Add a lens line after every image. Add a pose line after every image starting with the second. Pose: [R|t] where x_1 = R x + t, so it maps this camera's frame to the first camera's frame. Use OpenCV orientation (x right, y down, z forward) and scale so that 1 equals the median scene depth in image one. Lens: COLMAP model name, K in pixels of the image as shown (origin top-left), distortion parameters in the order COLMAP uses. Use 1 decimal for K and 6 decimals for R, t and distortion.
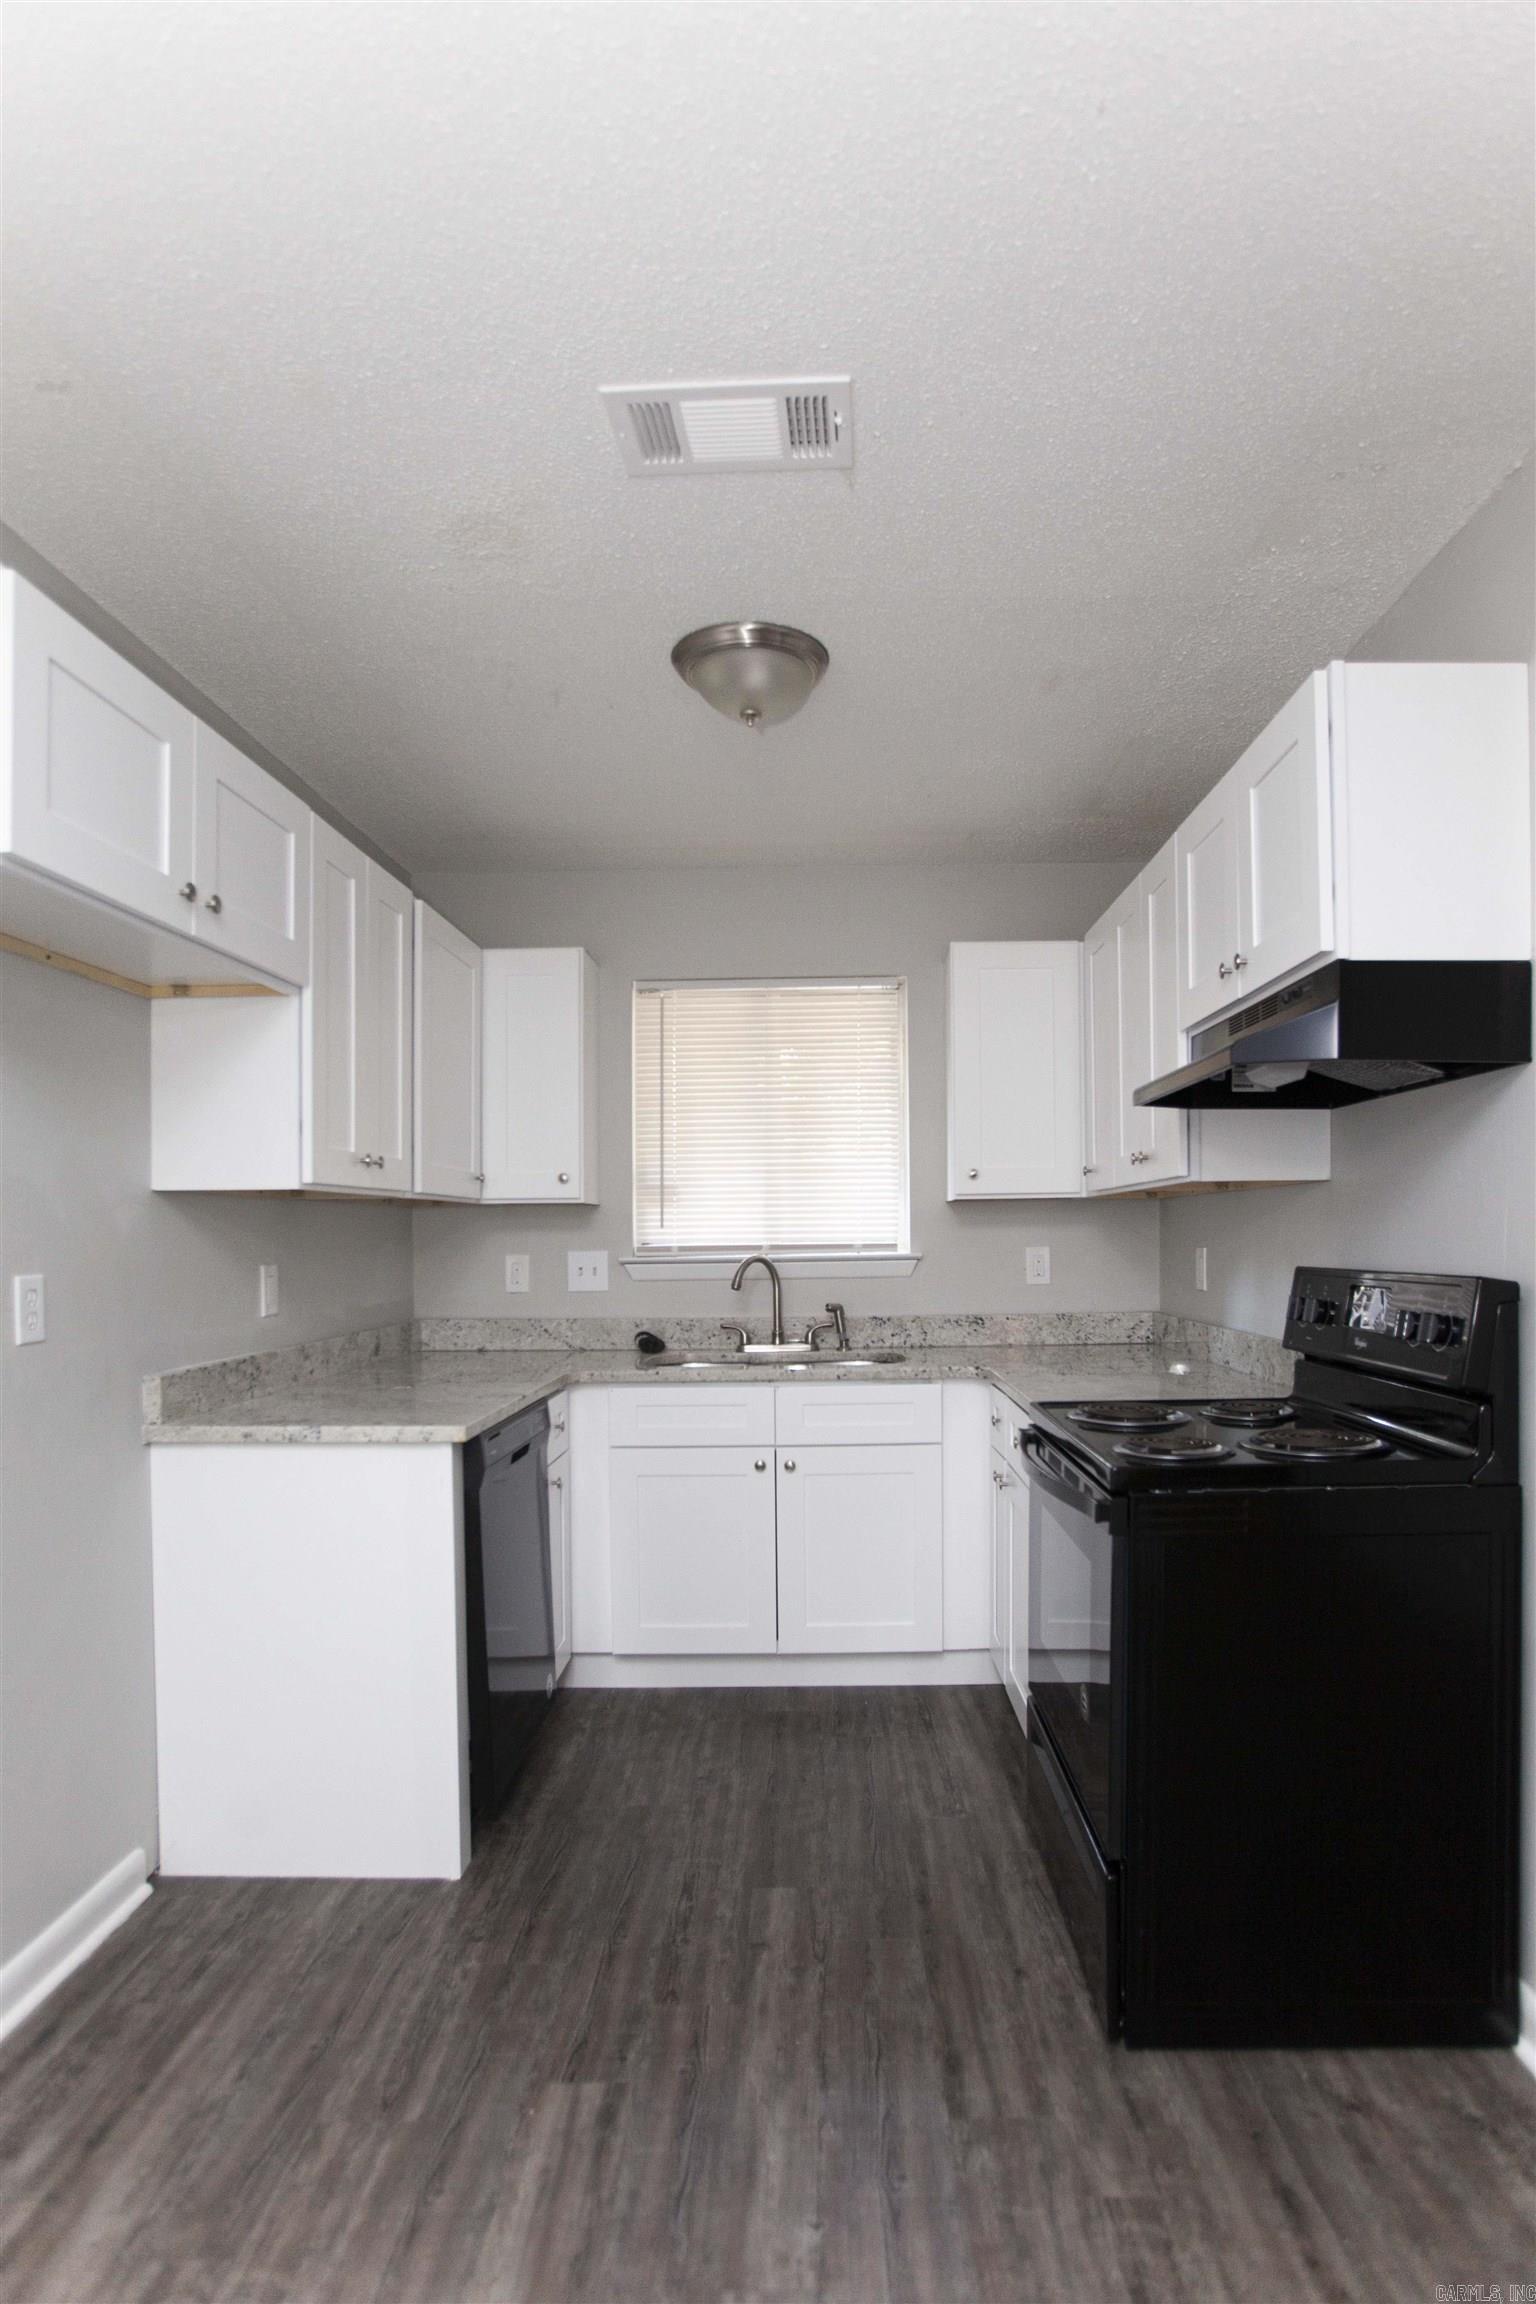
lens RADIAL K [[1273.5, 0, 784.0], [0, 1273.5, 1221.6], [0, 0, 1]] dist [-0.118938, 0.060791]
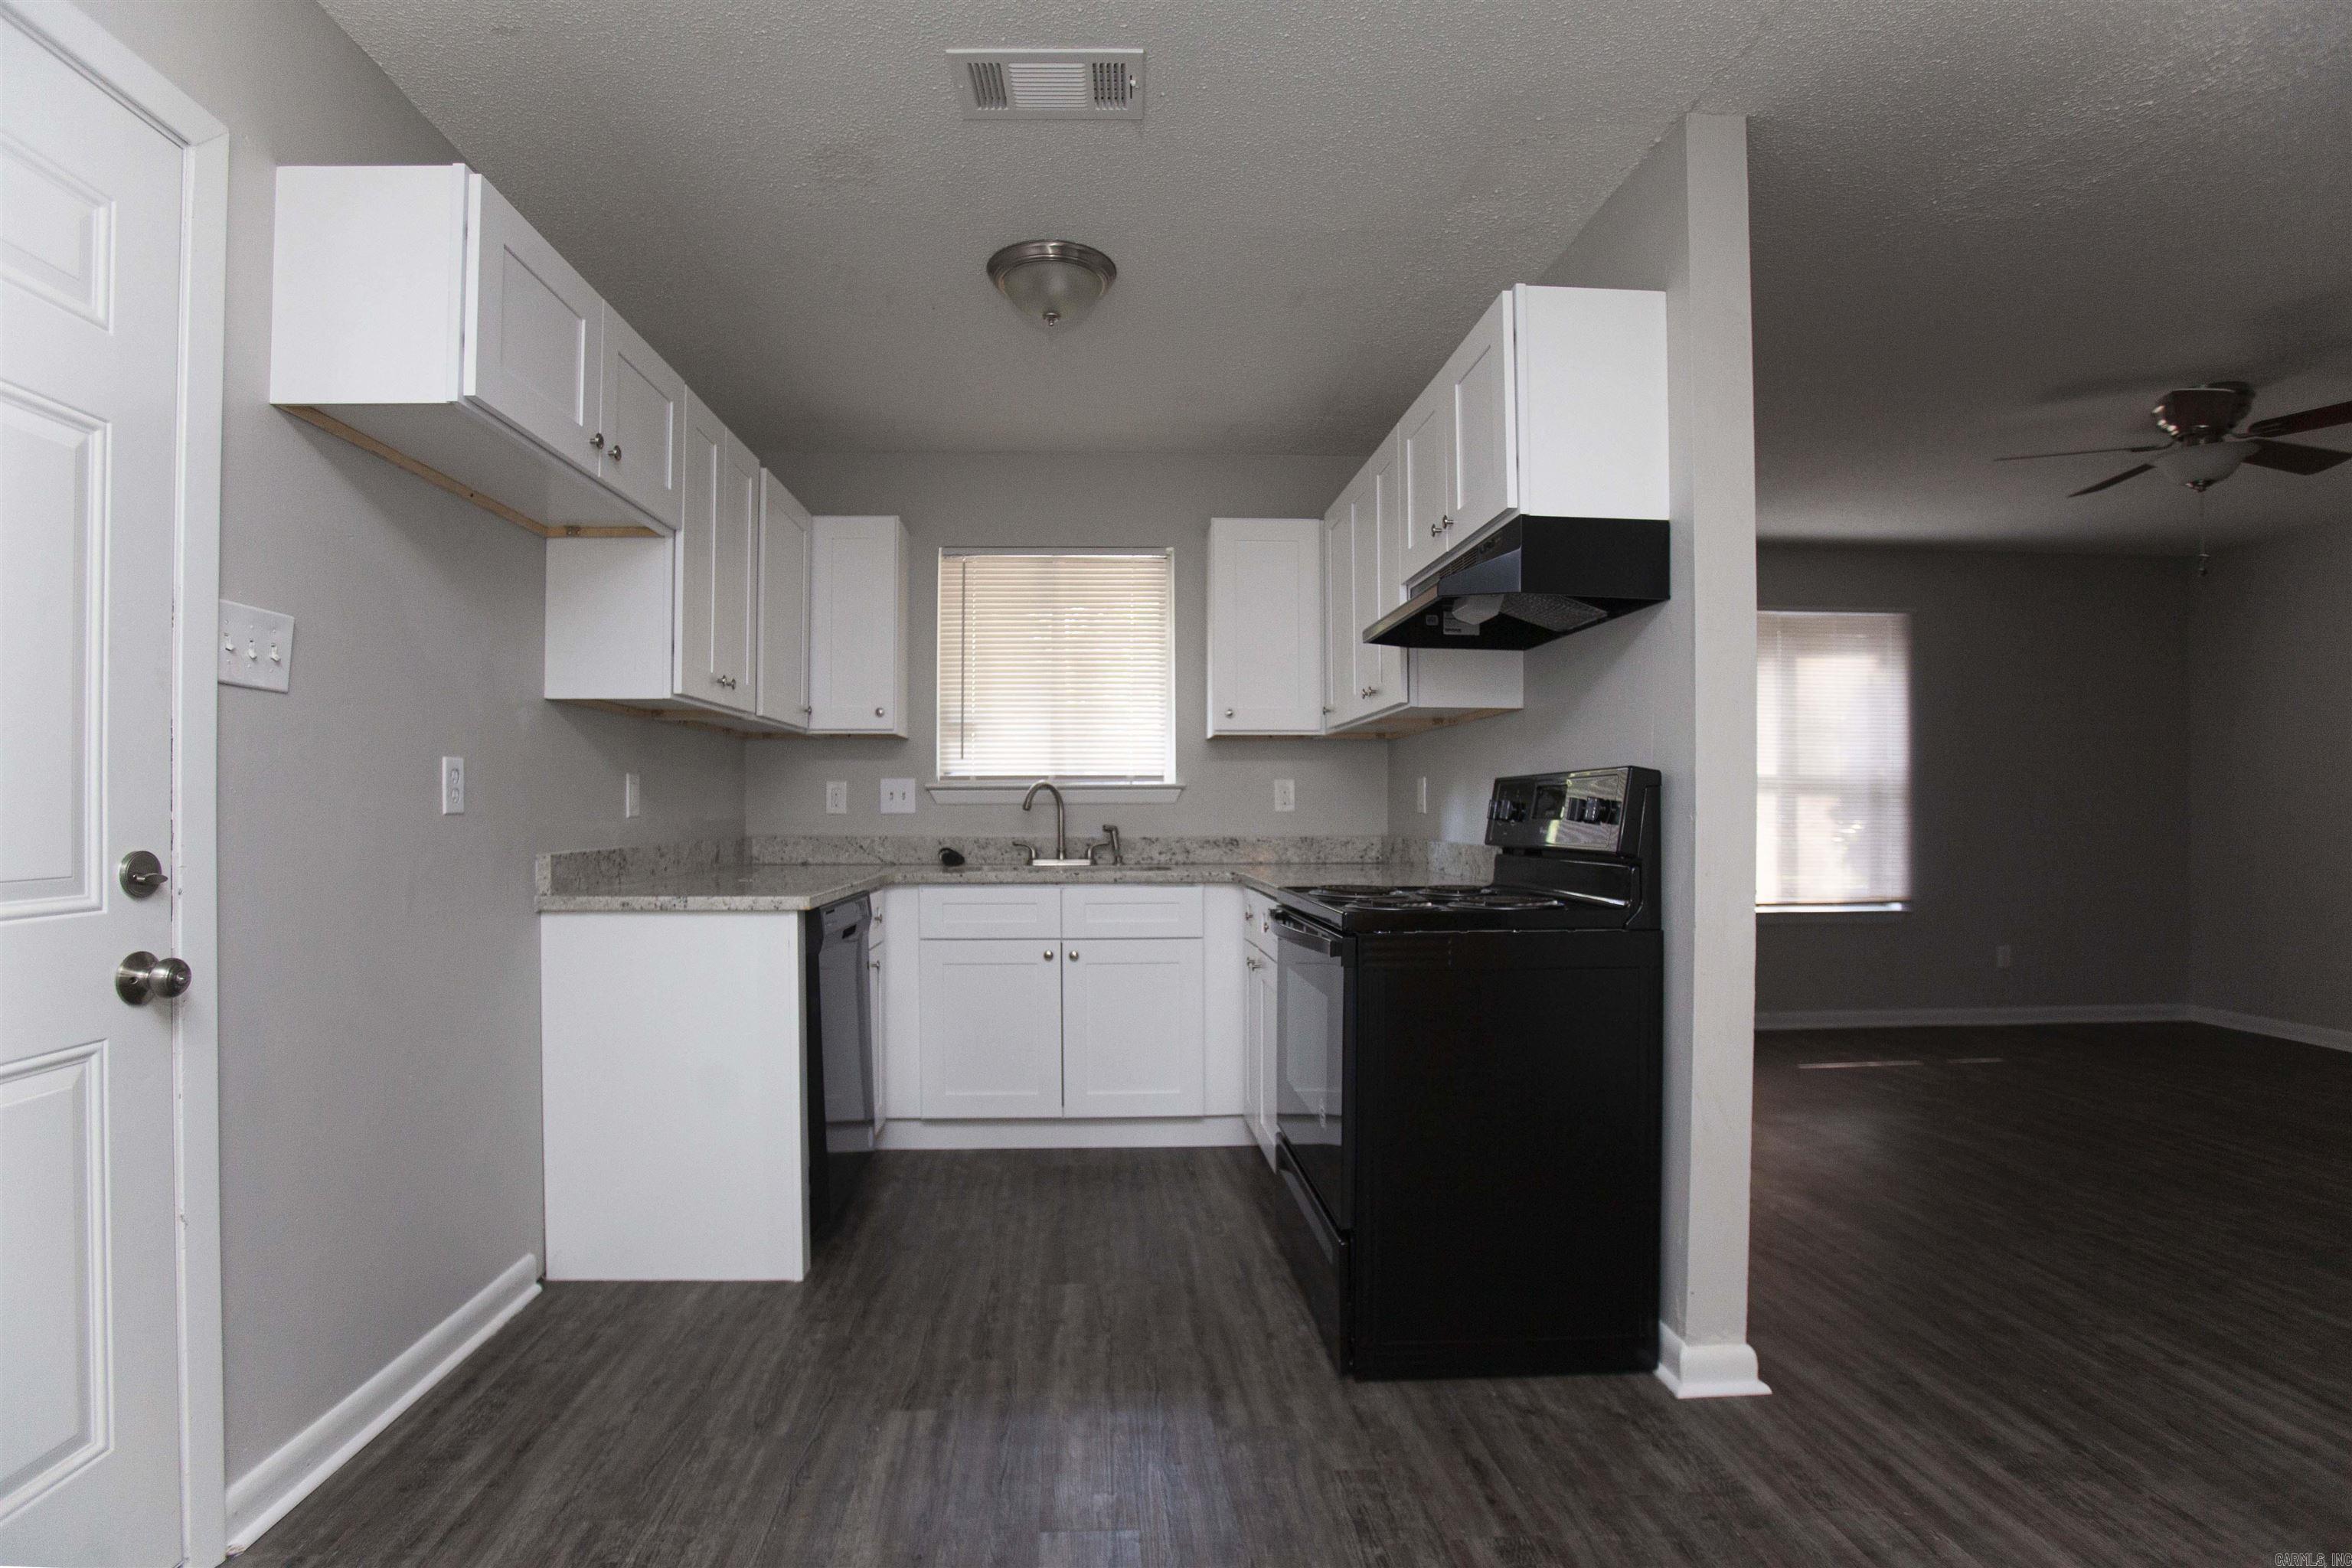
lens RADIAL K [[1169.4, 0, 1128.5], [0, 1169.4, 787.5], [0, 0, 1]] dist [-0.150474, 0.081815]
pose [[0.997862, 0.006343, 0.065052, -0.024389], [-0.005676, 0.999929, -0.010435, 0.071905], [-0.065114, 0.010043, 0.997827, -0.119114]]
